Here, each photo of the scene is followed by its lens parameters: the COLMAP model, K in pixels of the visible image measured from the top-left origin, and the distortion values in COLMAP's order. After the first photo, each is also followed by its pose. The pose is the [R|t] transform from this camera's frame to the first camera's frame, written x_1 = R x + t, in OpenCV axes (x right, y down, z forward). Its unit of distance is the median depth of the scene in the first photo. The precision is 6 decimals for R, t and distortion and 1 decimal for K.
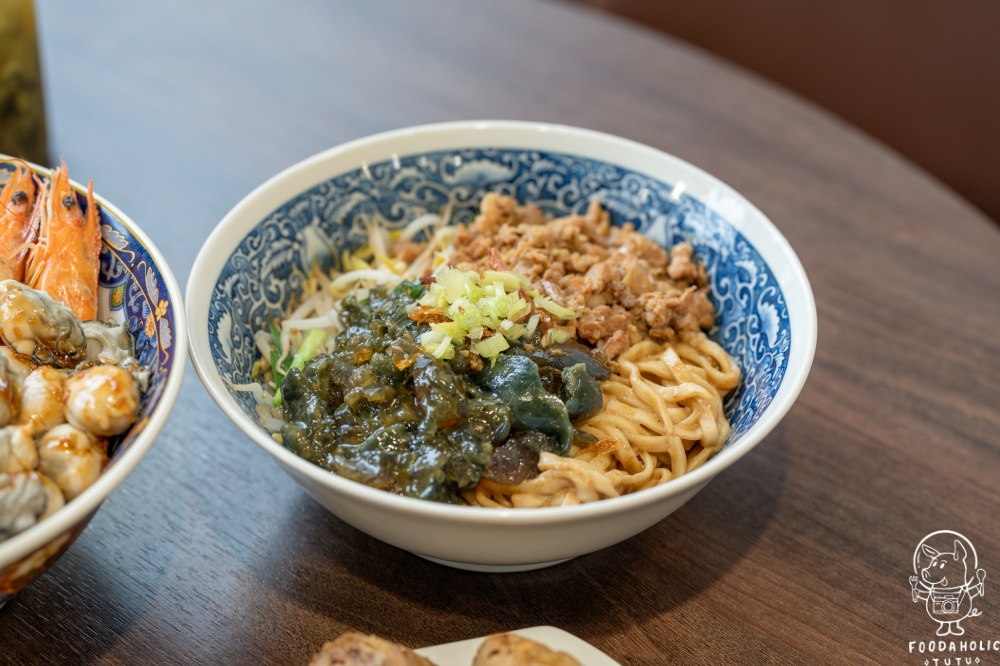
lens RADIAL K [[2383.5, 0, 500.0], [0, 2383.5, 333.0], [0, 0, 1]] dist [0.009903, 0.271370]
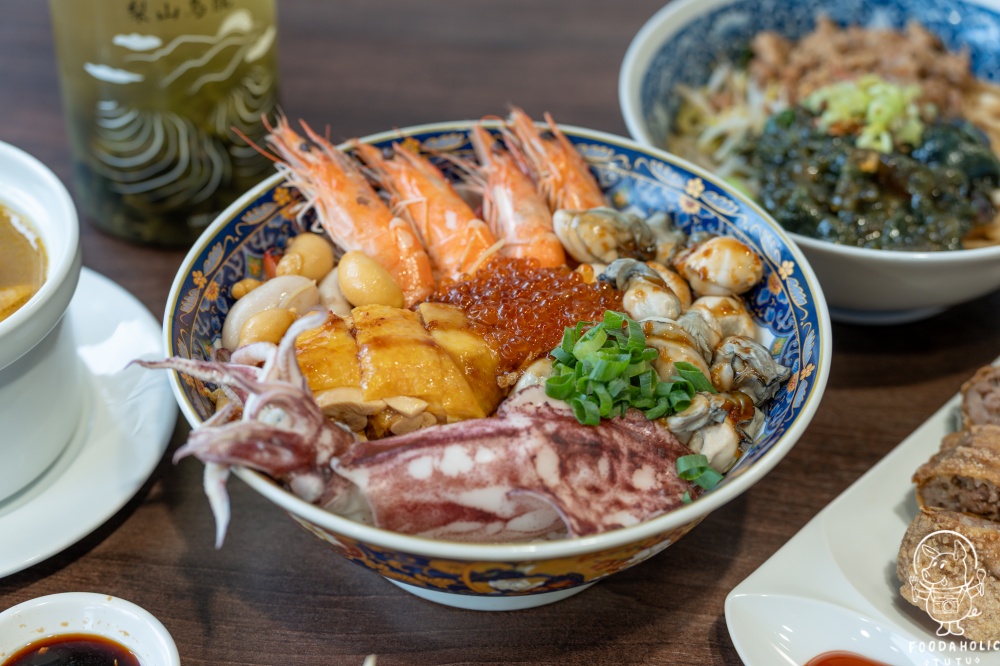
lens RADIAL K [[2166.2, 0, 500.0], [0, 2166.2, 333.0], [0, 0, 1]] dist [0.006362, 0.088671]
pose [[0.850743, -0.351897, 0.390390, -0.645806], [0.338309, 0.935087, 0.105639, -0.085361], [-0.402222, 0.042200, 0.914569, 0.073891]]
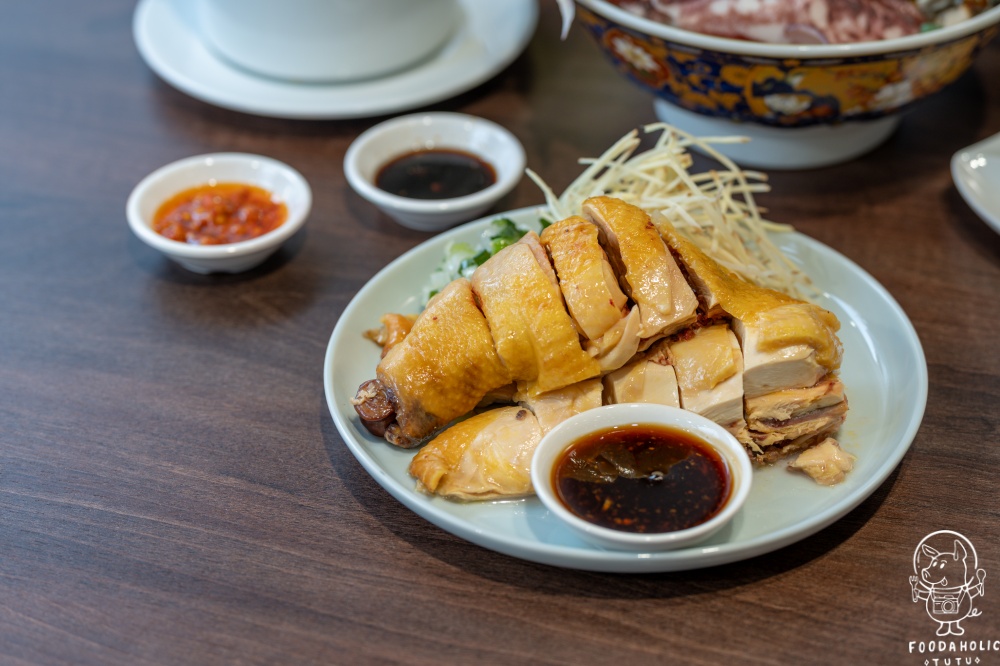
lens RADIAL K [[2383.5, 0, 500.0], [0, 2383.5, 333.0], [0, 0, 1]] dist [0.009903, 0.271370]
pose [[0.924264, -0.247471, 0.290680, -0.870147], [0.265838, 0.963698, -0.024826, 0.217878], [-0.273984, 0.100219, 0.956498, -0.271358]]
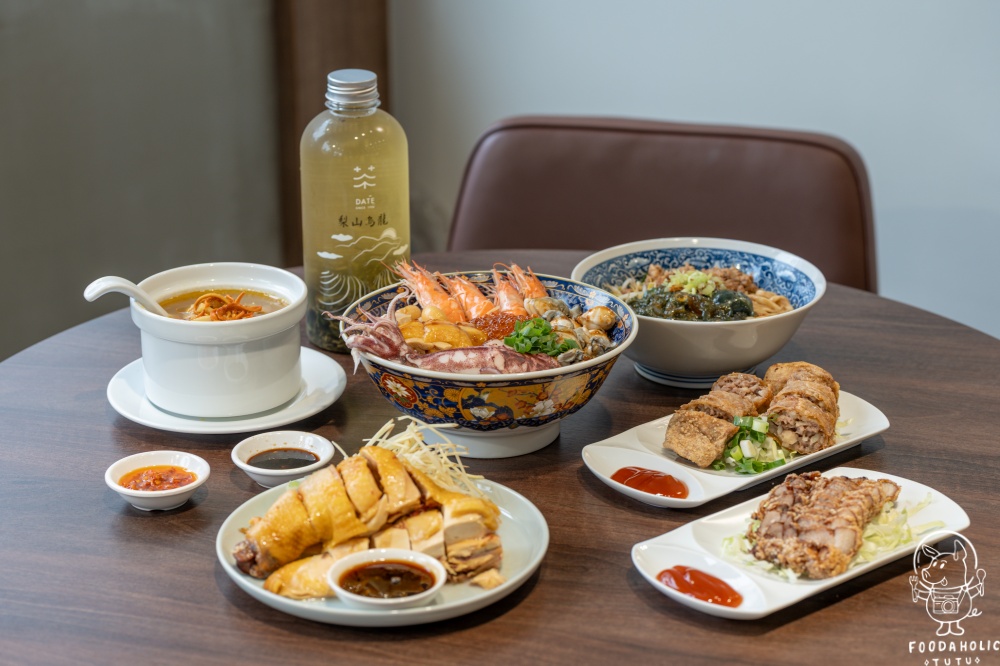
lens RADIAL K [[2323.1, 0, 500.0], [0, 2323.1, 333.0], [0, 0, 1]] dist [-0.023076, 0.063054]
pose [[0.906582, -0.175089, 0.383997, -1.139894], [0.284374, 0.925738, -0.249278, 0.590093], [-0.311835, 0.335190, 0.889048, -1.082420]]
